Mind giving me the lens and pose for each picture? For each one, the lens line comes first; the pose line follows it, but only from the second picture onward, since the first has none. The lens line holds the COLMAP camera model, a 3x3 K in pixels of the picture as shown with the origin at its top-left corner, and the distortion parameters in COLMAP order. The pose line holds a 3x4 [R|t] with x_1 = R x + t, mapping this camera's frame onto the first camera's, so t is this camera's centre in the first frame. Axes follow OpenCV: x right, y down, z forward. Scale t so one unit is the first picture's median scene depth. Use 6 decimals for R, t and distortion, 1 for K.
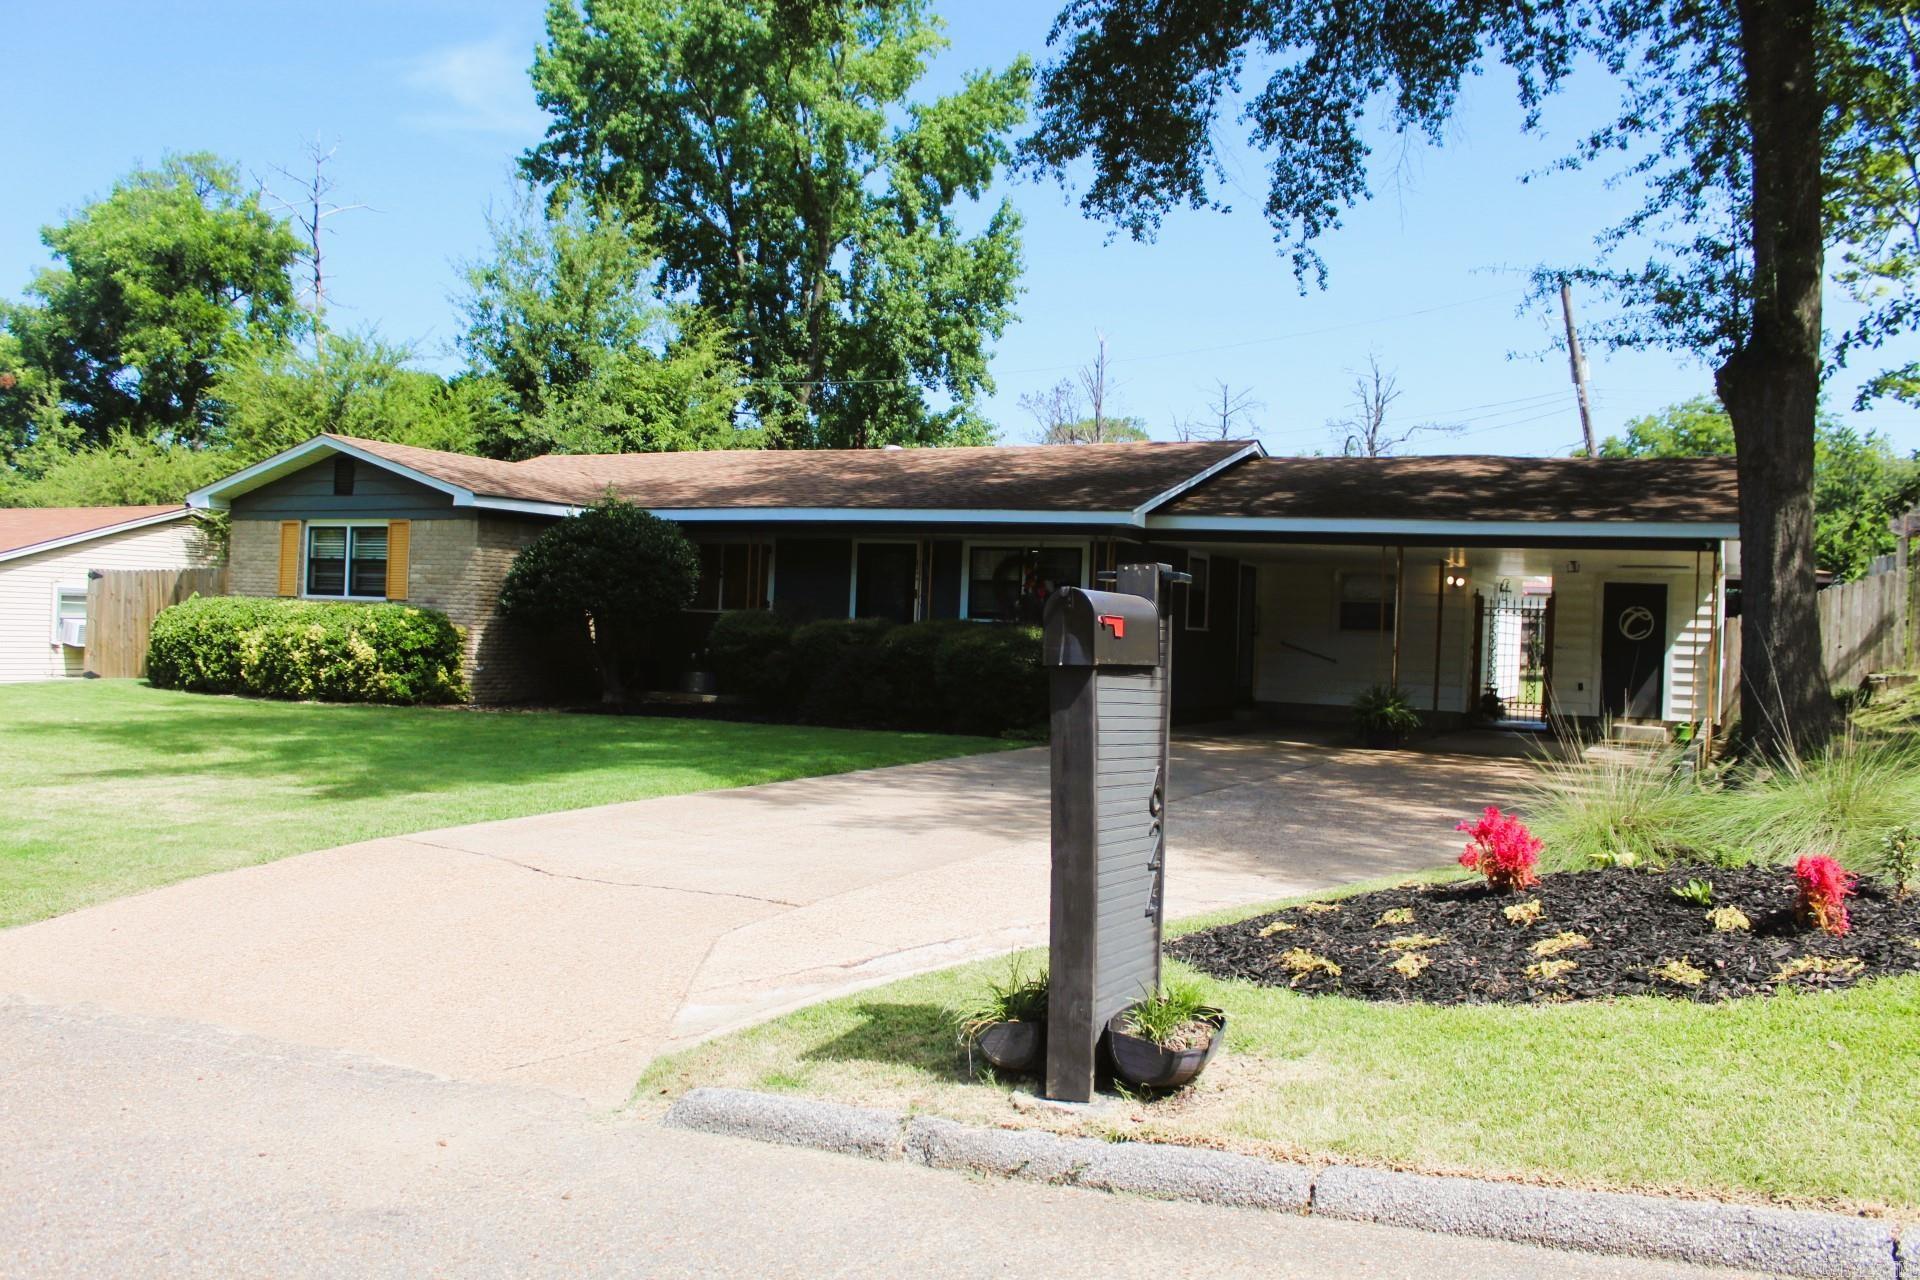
lens RADIAL K [[1599.0, 0, 958.6], [0, 1599.0, 615.8], [0, 0, 1]] dist [-0.165922, 0.127401]
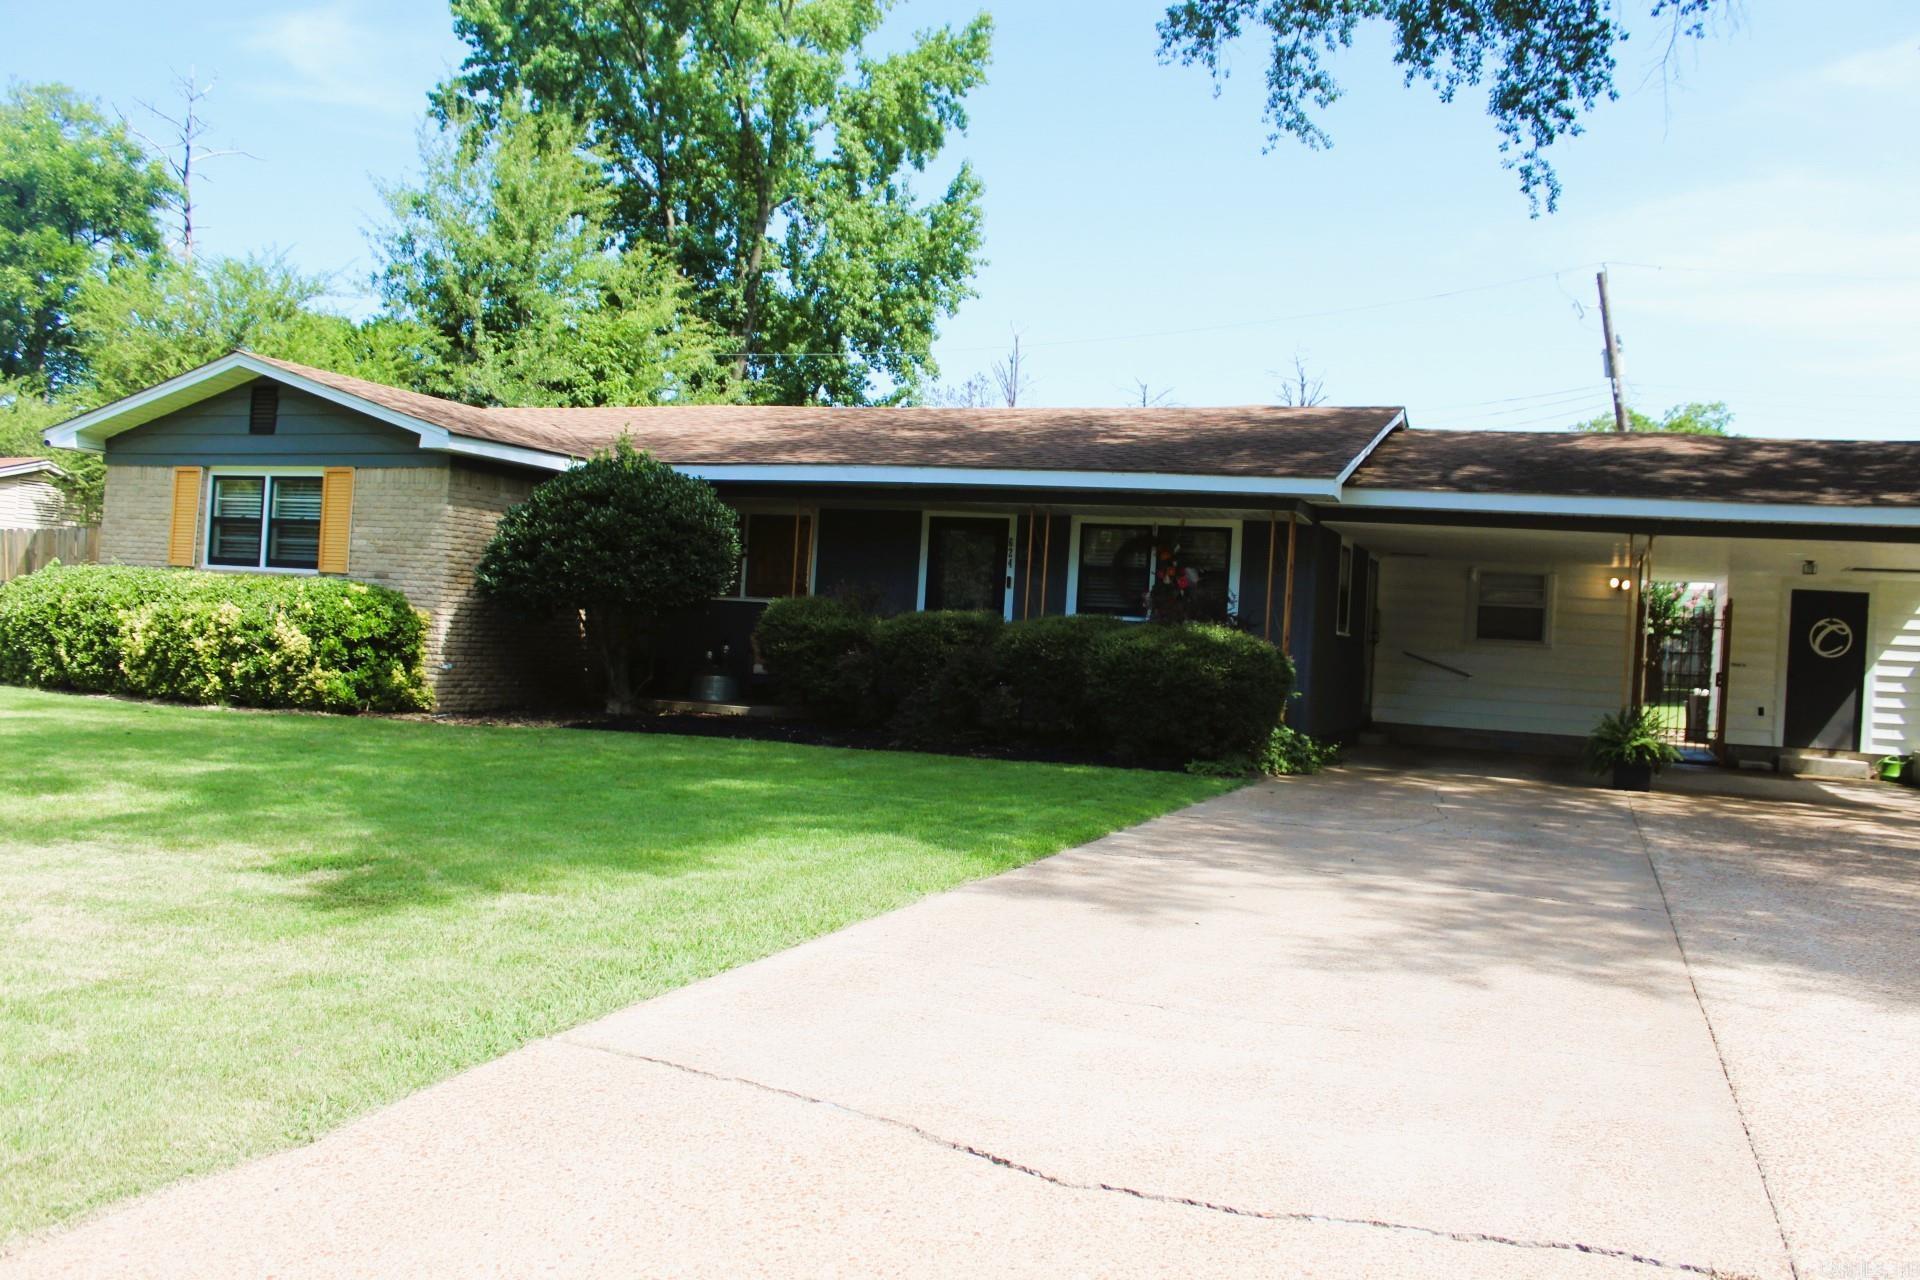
lens RADIAL K [[1599.0, 0, 958.6], [0, 1599.0, 615.8], [0, 0, 1]] dist [-0.165922, 0.127401]
pose [[0.996085, 0.021841, 0.085663, -0.108418], [-0.021578, 0.999759, -0.003995, 0.006090], [-0.085729, 0.002131, 0.996316, 0.199389]]
